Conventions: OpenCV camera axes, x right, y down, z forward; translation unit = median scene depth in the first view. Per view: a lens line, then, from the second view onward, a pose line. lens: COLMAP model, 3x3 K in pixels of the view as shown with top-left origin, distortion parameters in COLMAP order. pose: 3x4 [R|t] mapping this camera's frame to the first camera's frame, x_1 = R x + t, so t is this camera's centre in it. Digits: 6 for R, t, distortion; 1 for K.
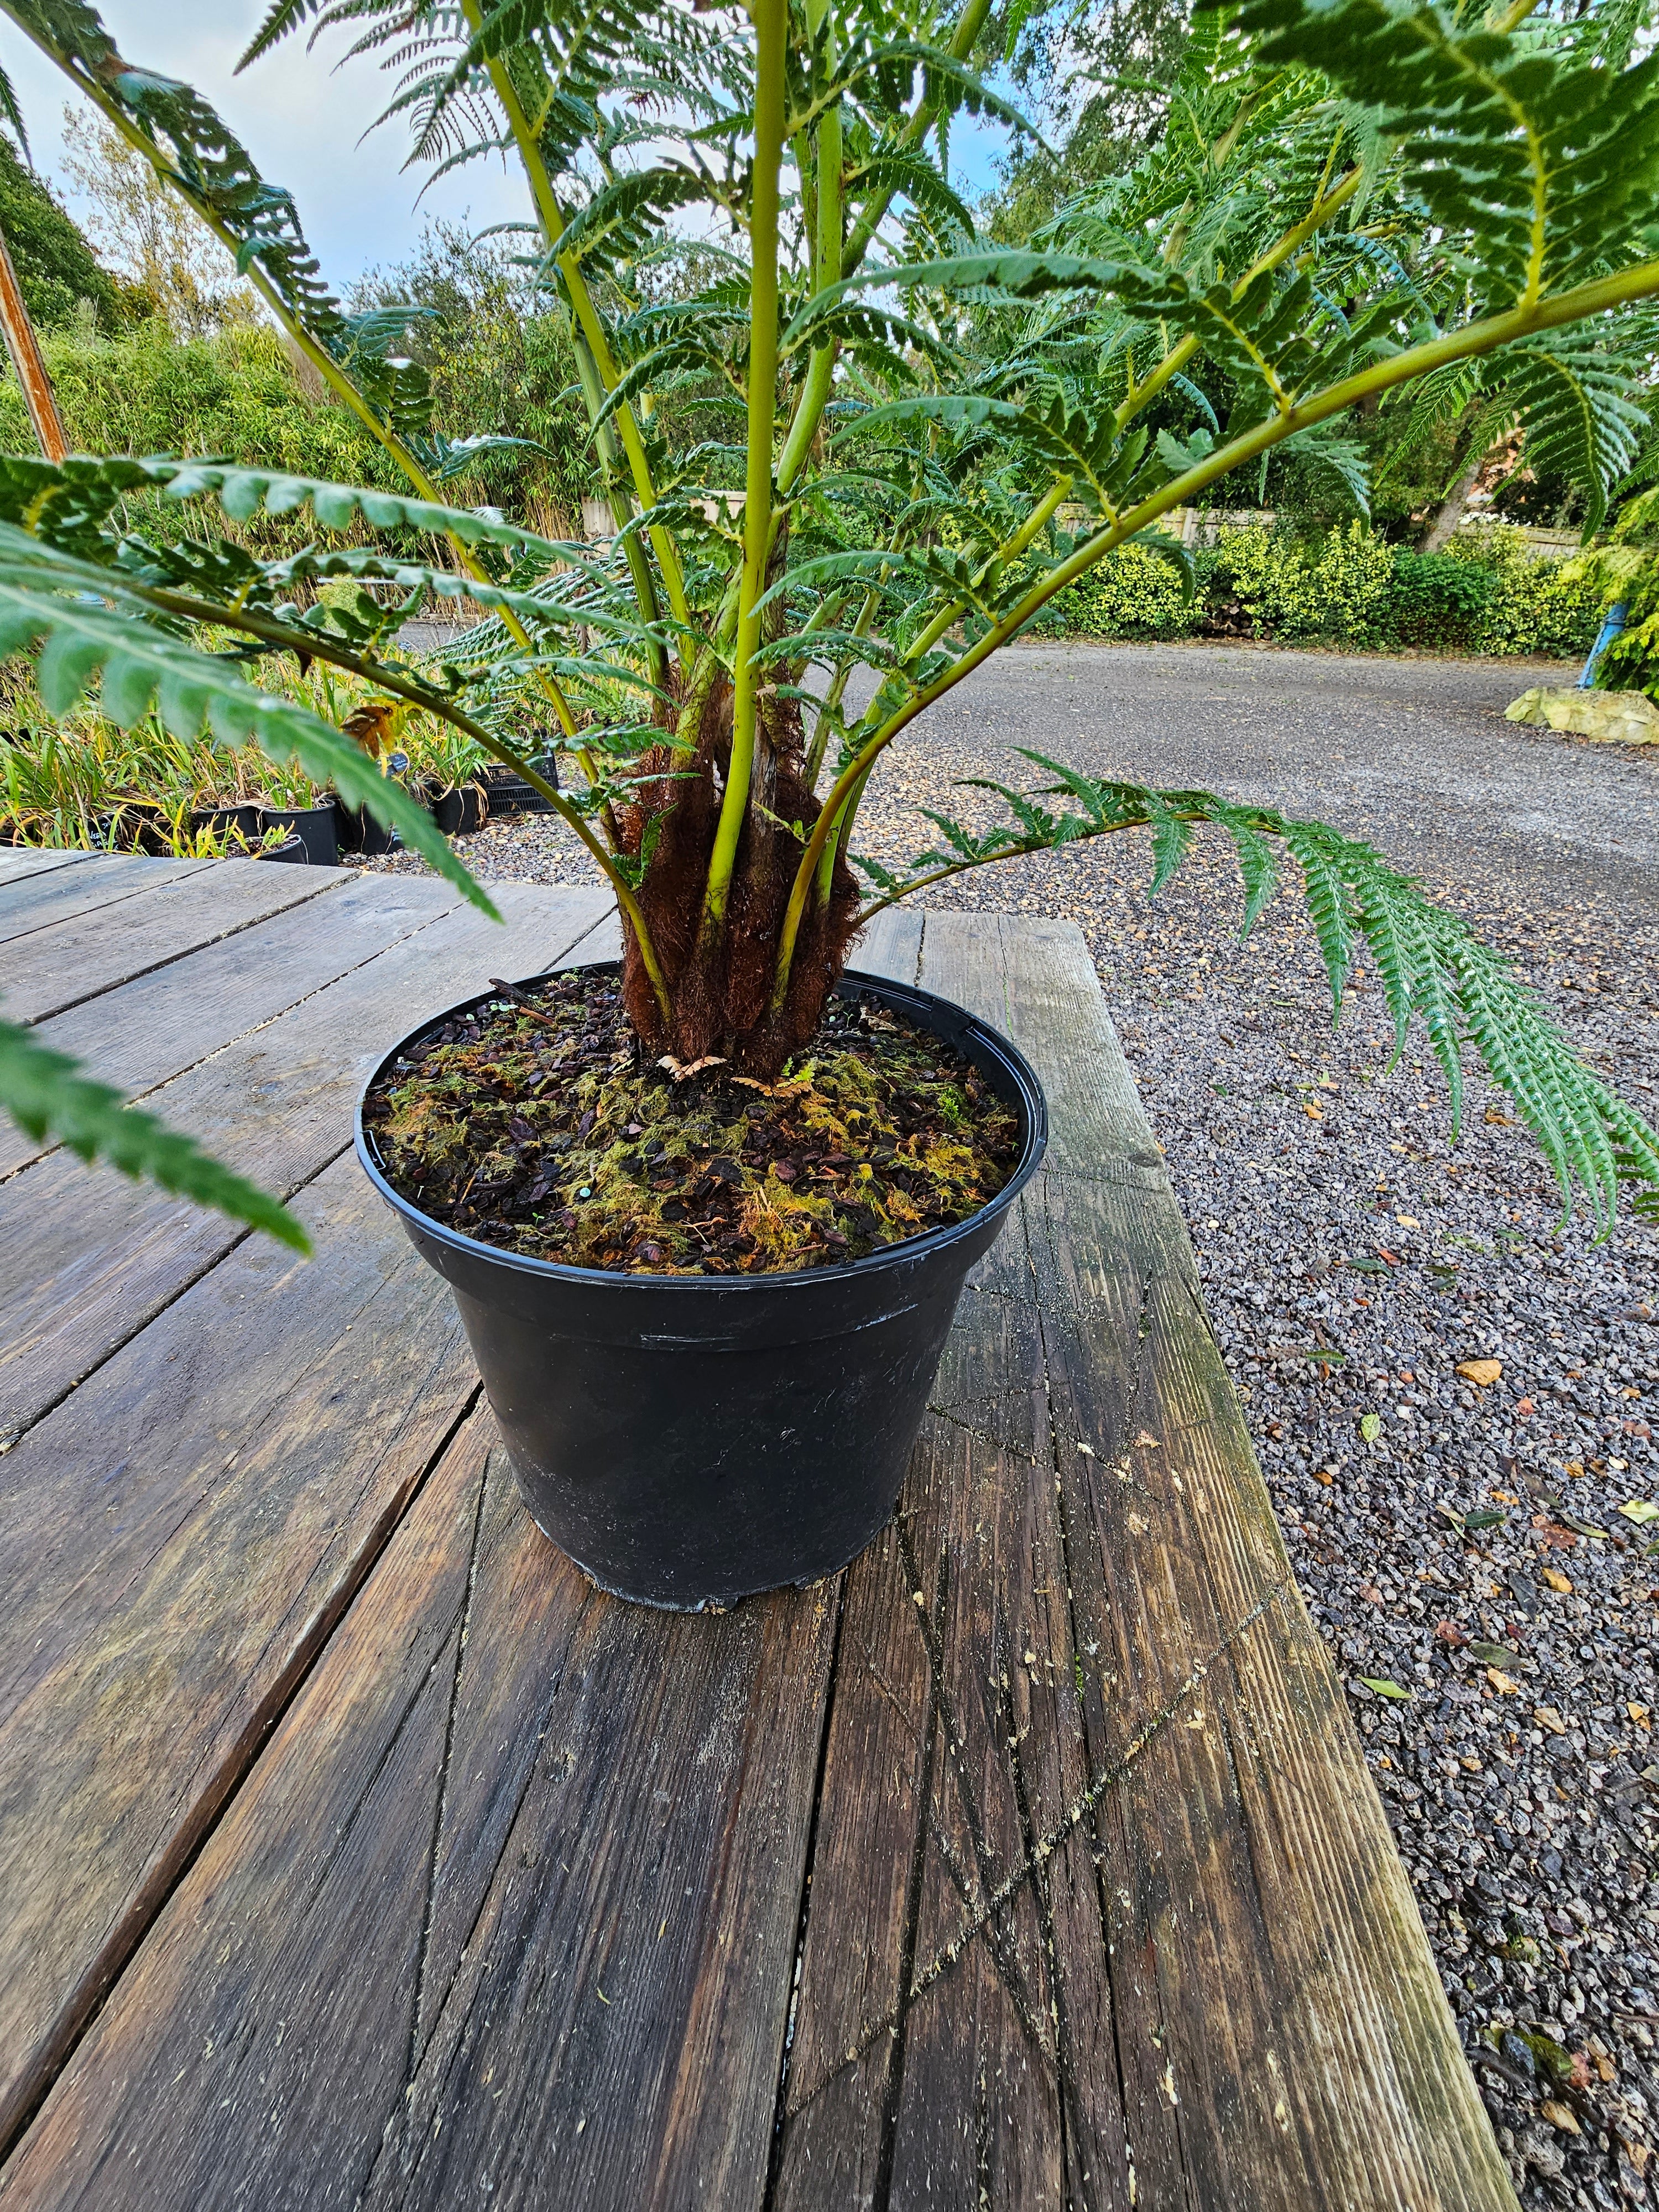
lens RADIAL K [[913.2, 0, 805.8], [0, 913.2, 1101.6], [0, 0, 1]] dist [-0.002560, -0.000681]
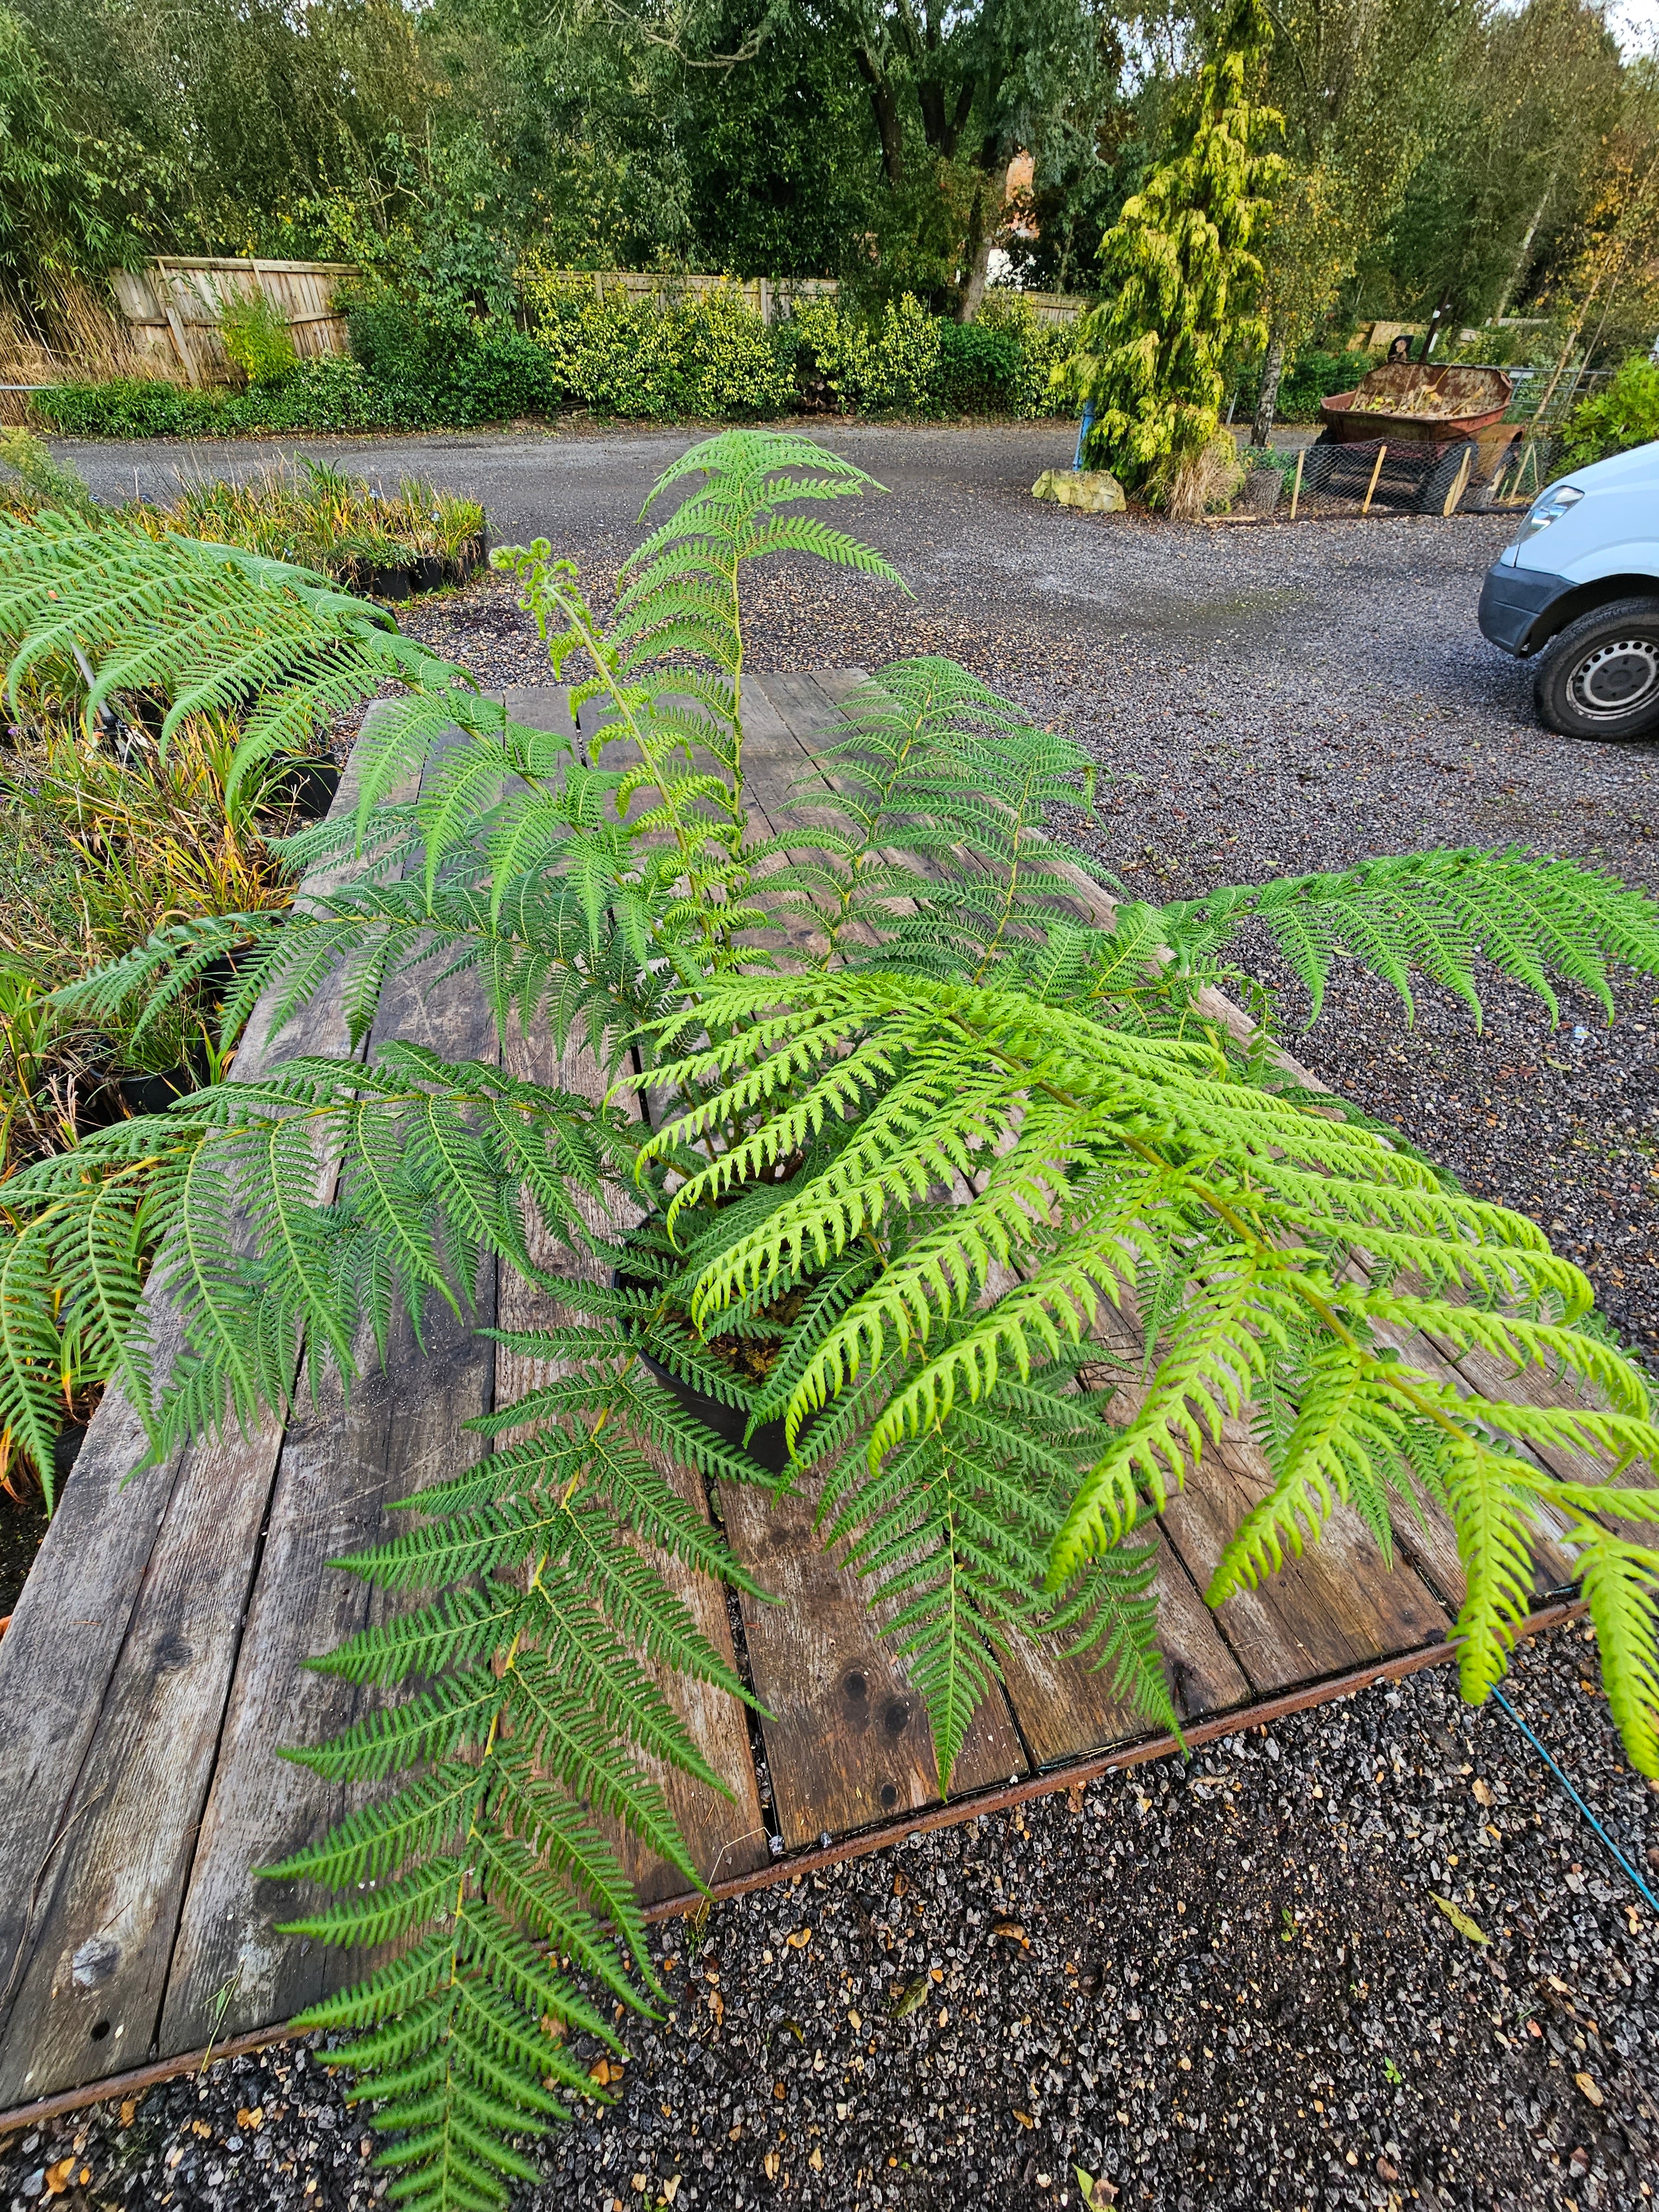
lens RADIAL K [[906.6, 0, 805.2], [0, 906.6, 1102.9], [0, 0, 1]] dist [-0.000470, -0.000456]
pose [[0.922068, -0.263763, 0.283231, -0.932573], [0.202689, 0.952523, 0.227193, 0.373735], [-0.329709, -0.152080, 0.931753, -1.593709]]
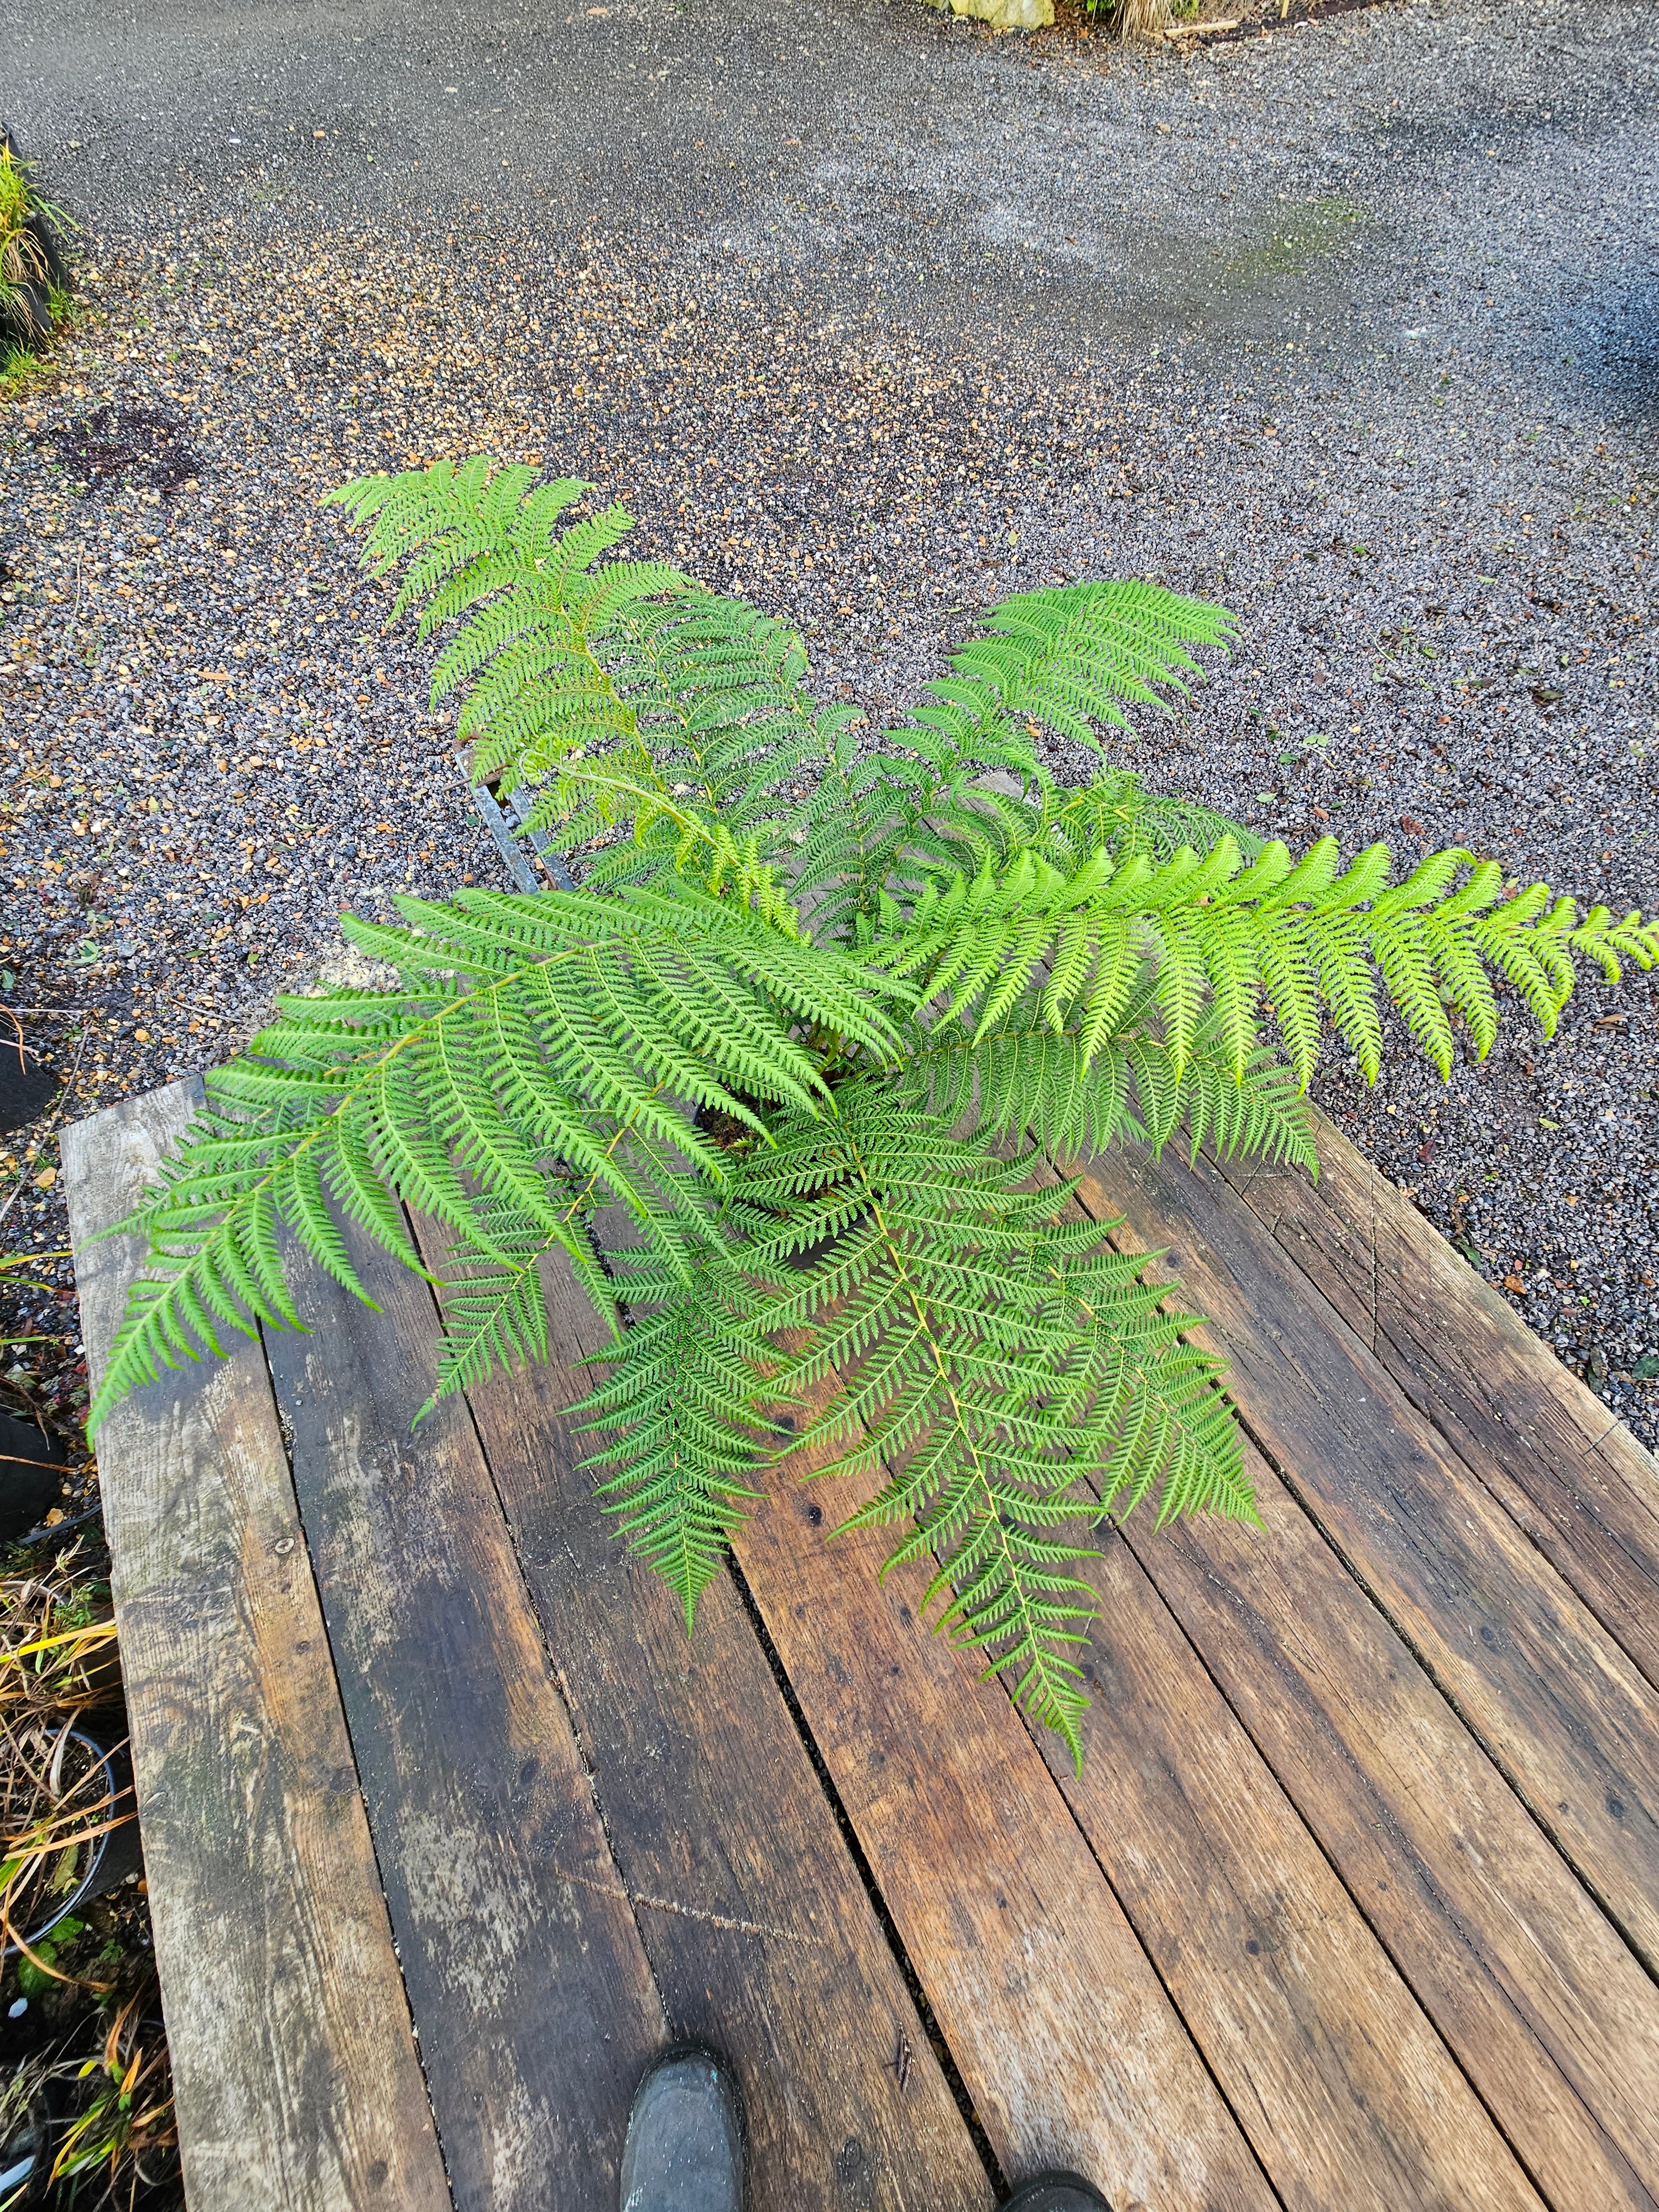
lens RADIAL K [[906.6, 0, 805.2], [0, 906.6, 1102.9], [0, 0, 1]] dist [-0.000470, -0.000456]
pose [[0.803723, -0.528214, 0.273896, -0.598848], [0.310934, 0.765332, 0.563549, -0.683908], [-0.507296, -0.367774, 0.779354, -0.125891]]
